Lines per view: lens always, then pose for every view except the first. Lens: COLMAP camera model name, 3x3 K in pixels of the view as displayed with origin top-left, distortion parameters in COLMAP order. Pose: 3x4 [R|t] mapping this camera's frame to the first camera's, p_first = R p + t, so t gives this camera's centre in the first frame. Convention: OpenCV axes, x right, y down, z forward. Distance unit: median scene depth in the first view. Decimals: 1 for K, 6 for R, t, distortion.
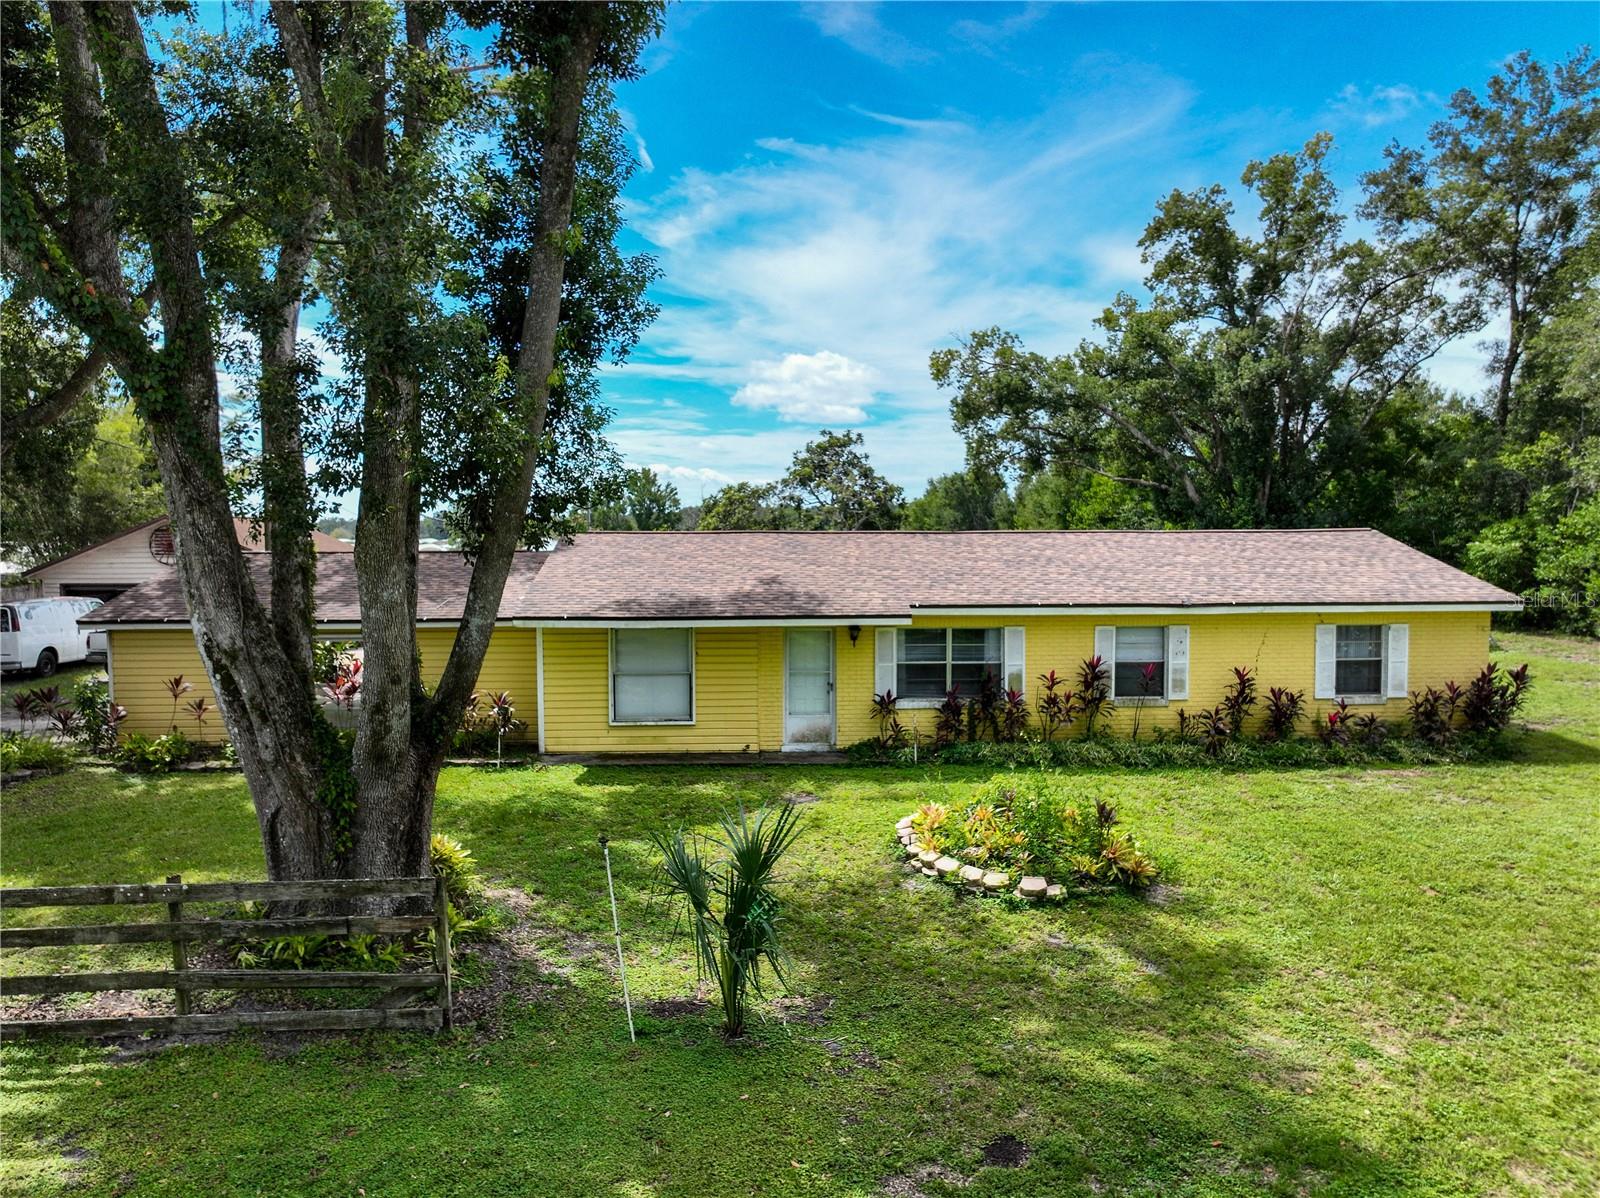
lens RADIAL K [[1134.6, 0, 800.6], [0, 1134.6, 594.5], [0, 0, 1]] dist [-0.002197, 0.018401]
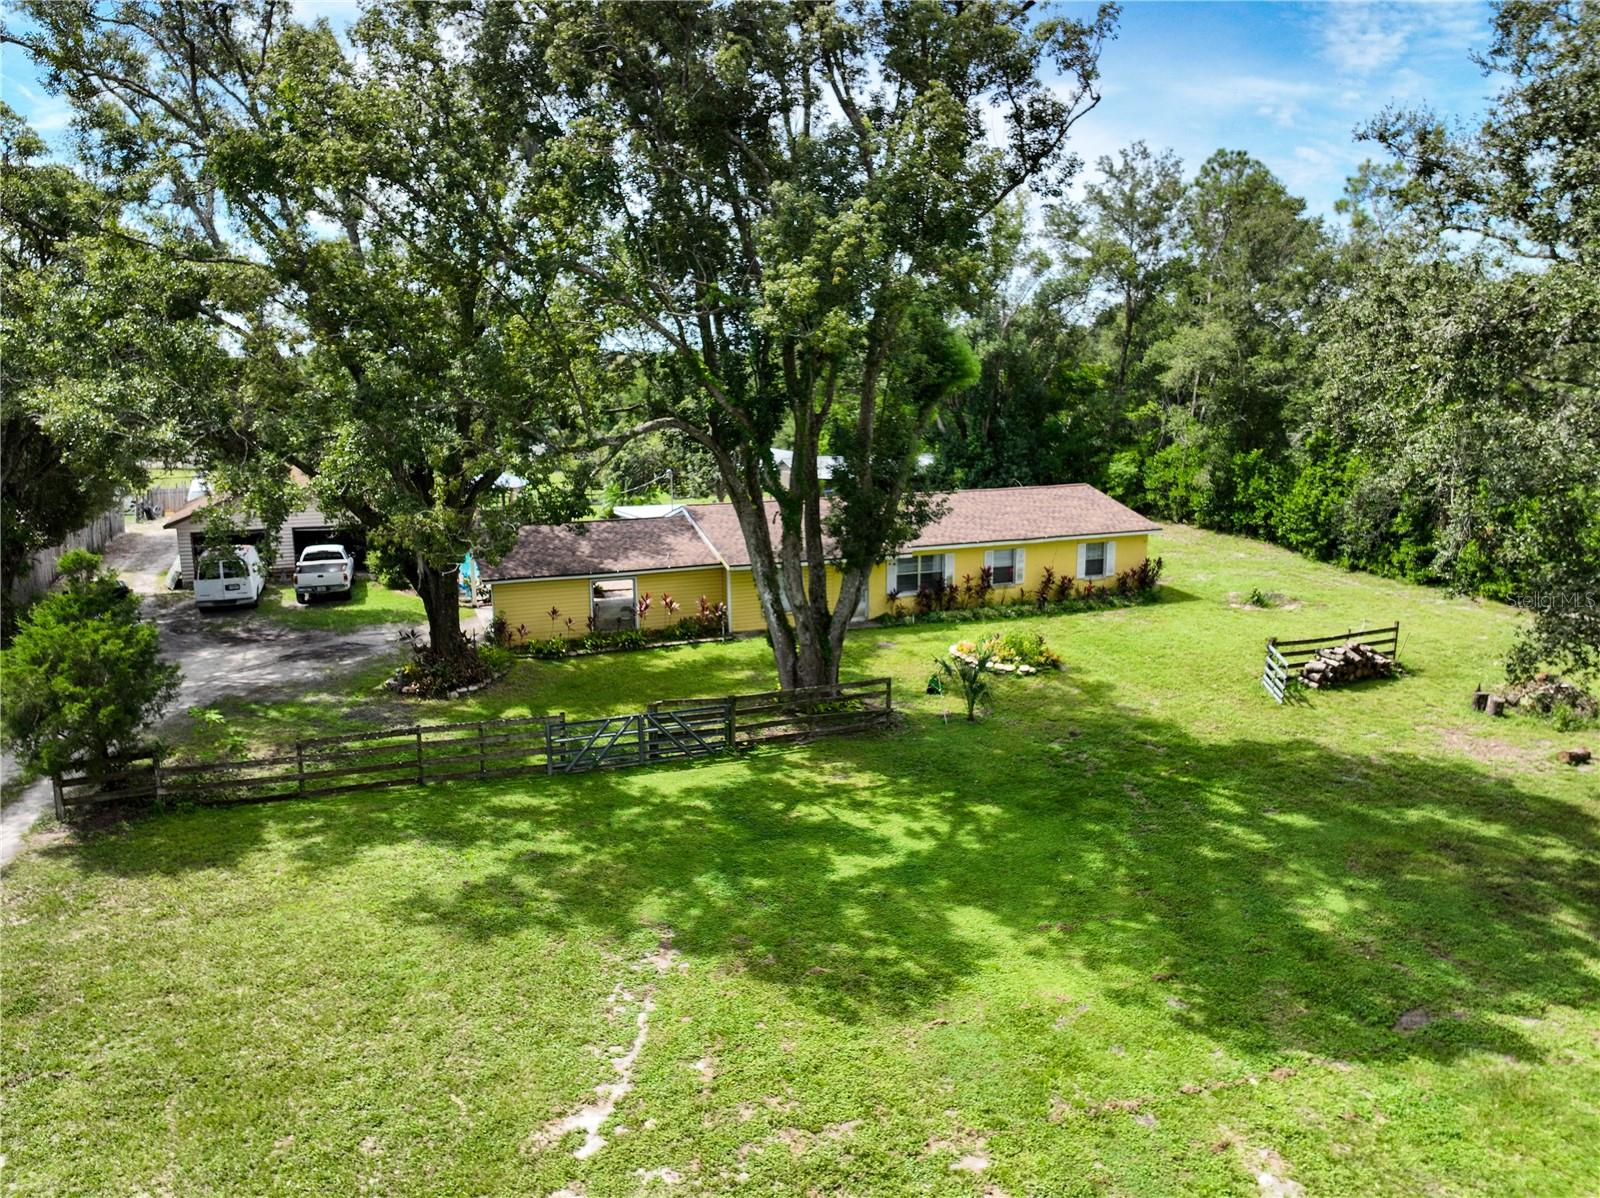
lens RADIAL K [[1203.4, 0, 762.5], [0, 1203.4, 623.9], [0, 0, 1]] dist [-0.001778, 0.000925]
pose [[0.947611, -0.075657, 0.310337, -0.805752], [0.023878, 0.985605, 0.167371, -0.215404], [-0.318533, -0.151192, 0.935776, -0.923204]]
